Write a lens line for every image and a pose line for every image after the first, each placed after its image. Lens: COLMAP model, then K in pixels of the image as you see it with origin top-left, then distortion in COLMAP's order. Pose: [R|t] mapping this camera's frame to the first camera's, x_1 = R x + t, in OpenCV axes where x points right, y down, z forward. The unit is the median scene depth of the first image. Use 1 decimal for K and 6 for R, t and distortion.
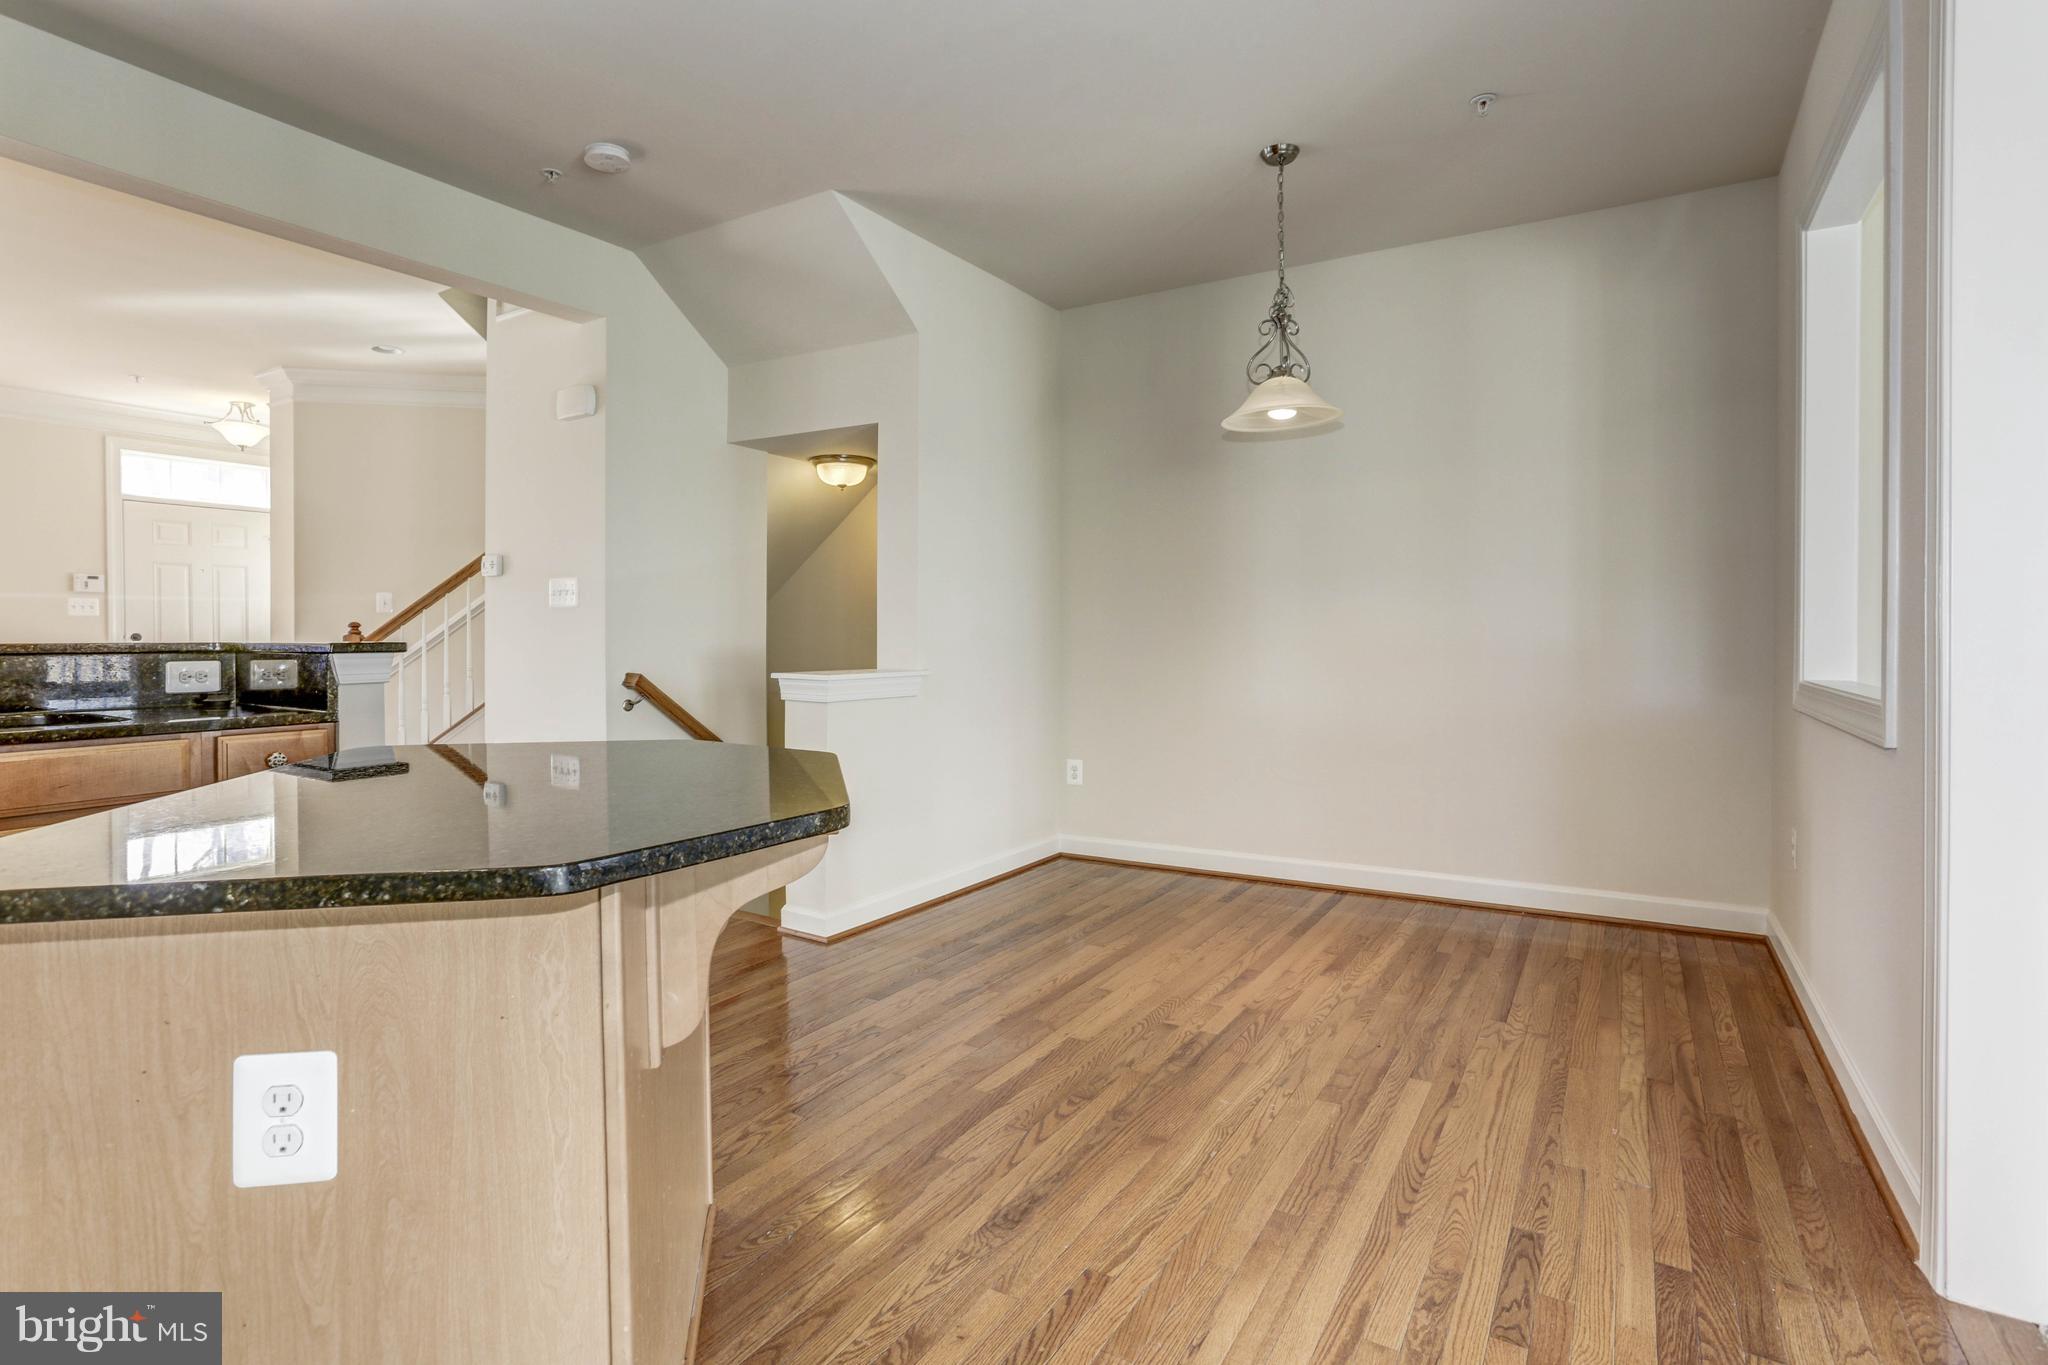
lens RADIAL K [[997.6, 0, 1028.8], [0, 997.6, 640.9], [0, 0, 1]] dist [-0.043626, 0.017868]
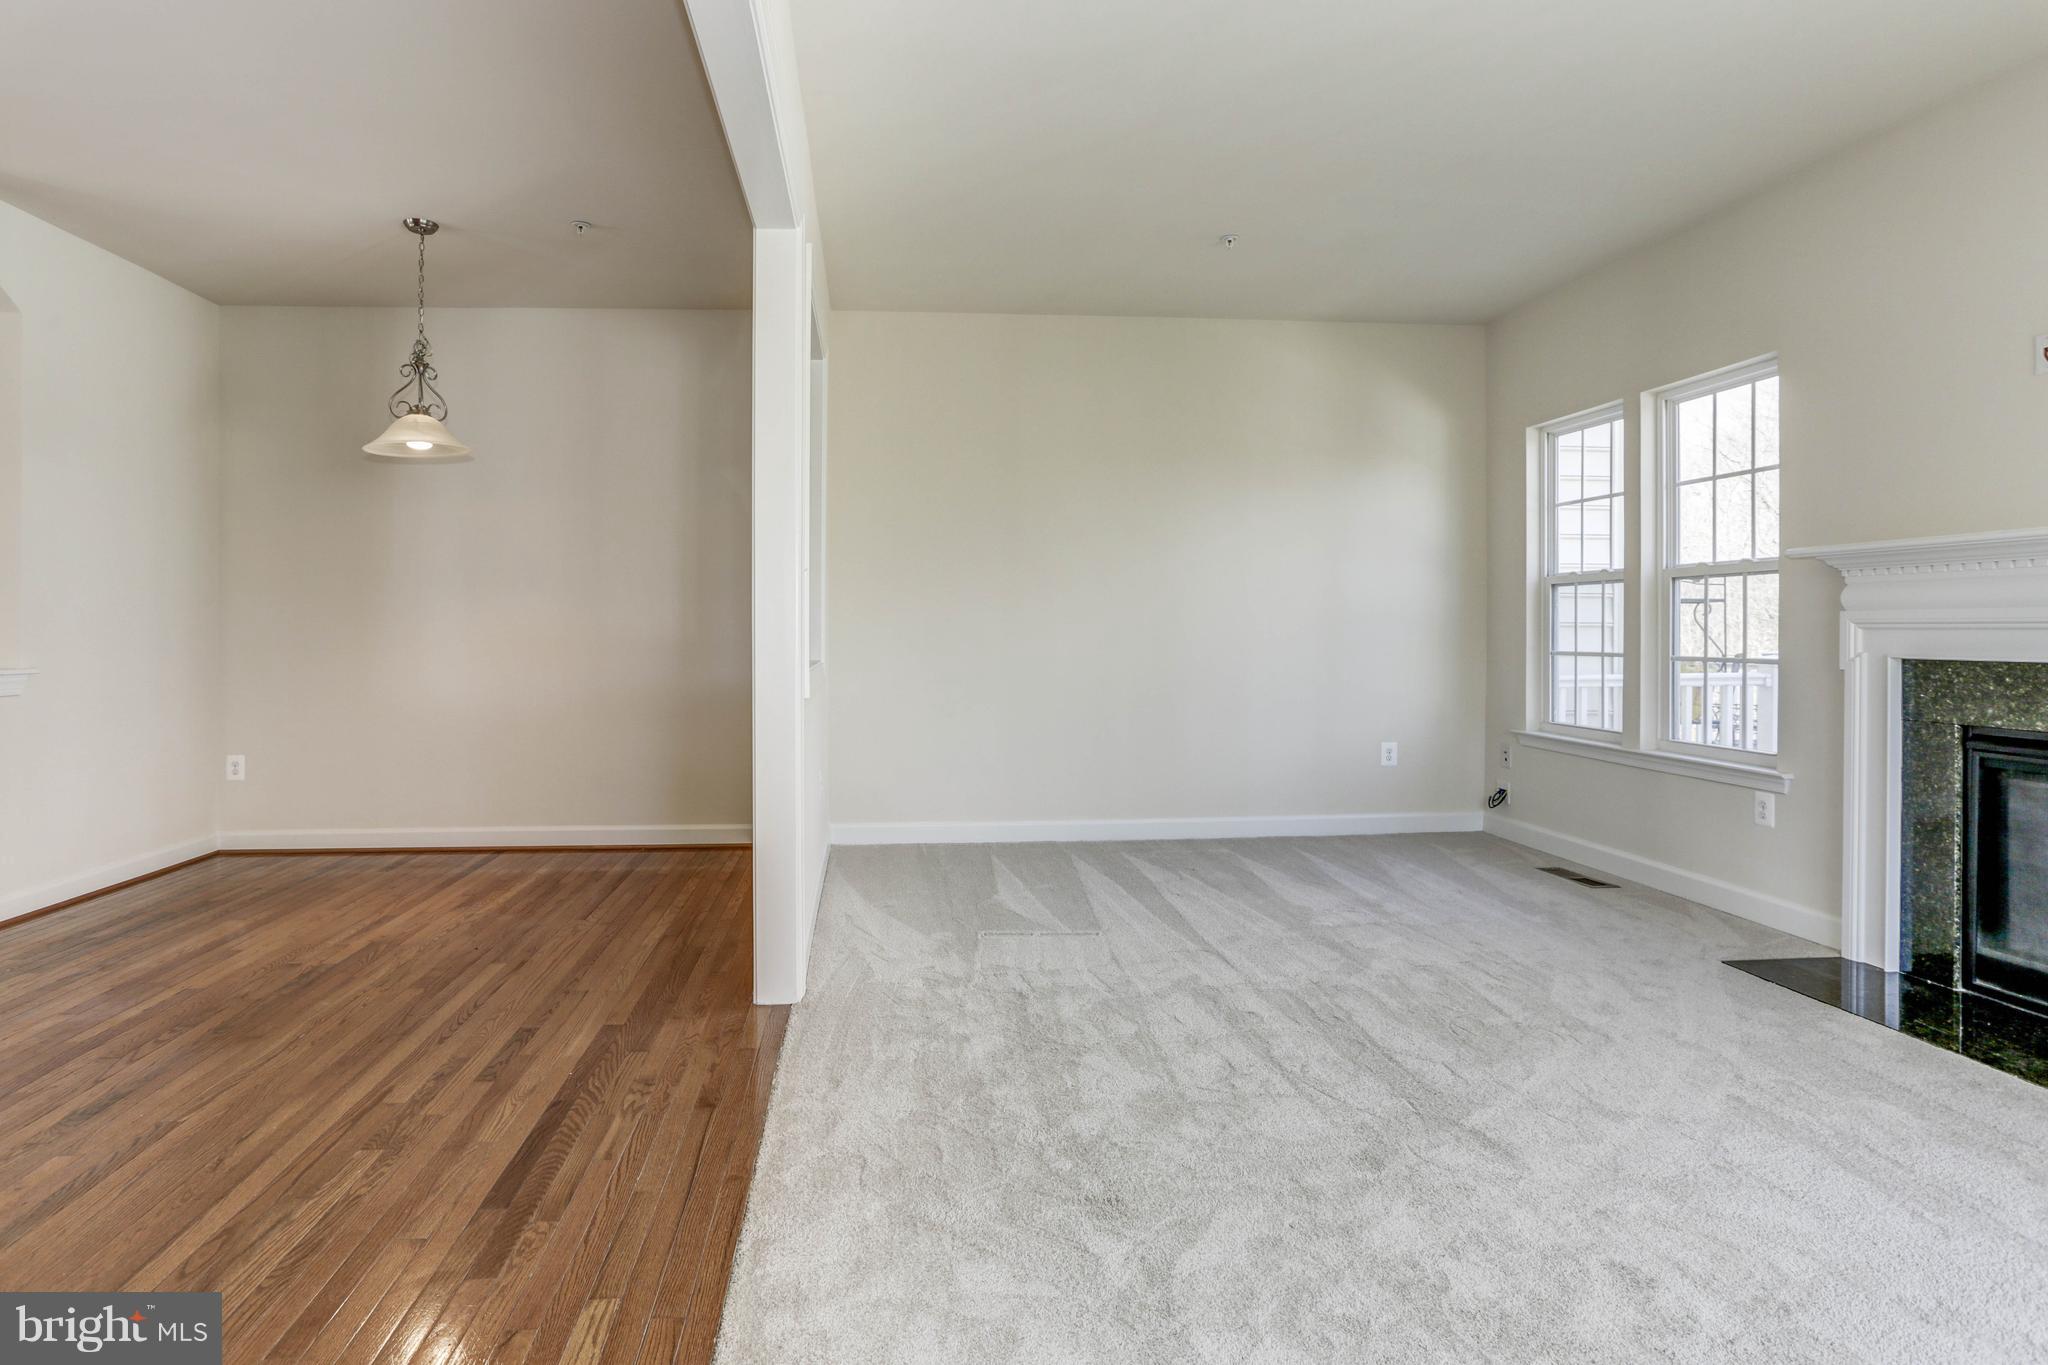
lens RADIAL K [[997.6, 0, 939.7], [0, 997.6, 640.7], [0, 0, 1]] dist [-0.043626, 0.017868]
pose [[0.813417, 0.002267, 0.581677, 0.078214], [-0.001568, 0.999997, -0.001705, 0.006002], [-0.581679, 0.000475, 0.813418, -0.329582]]
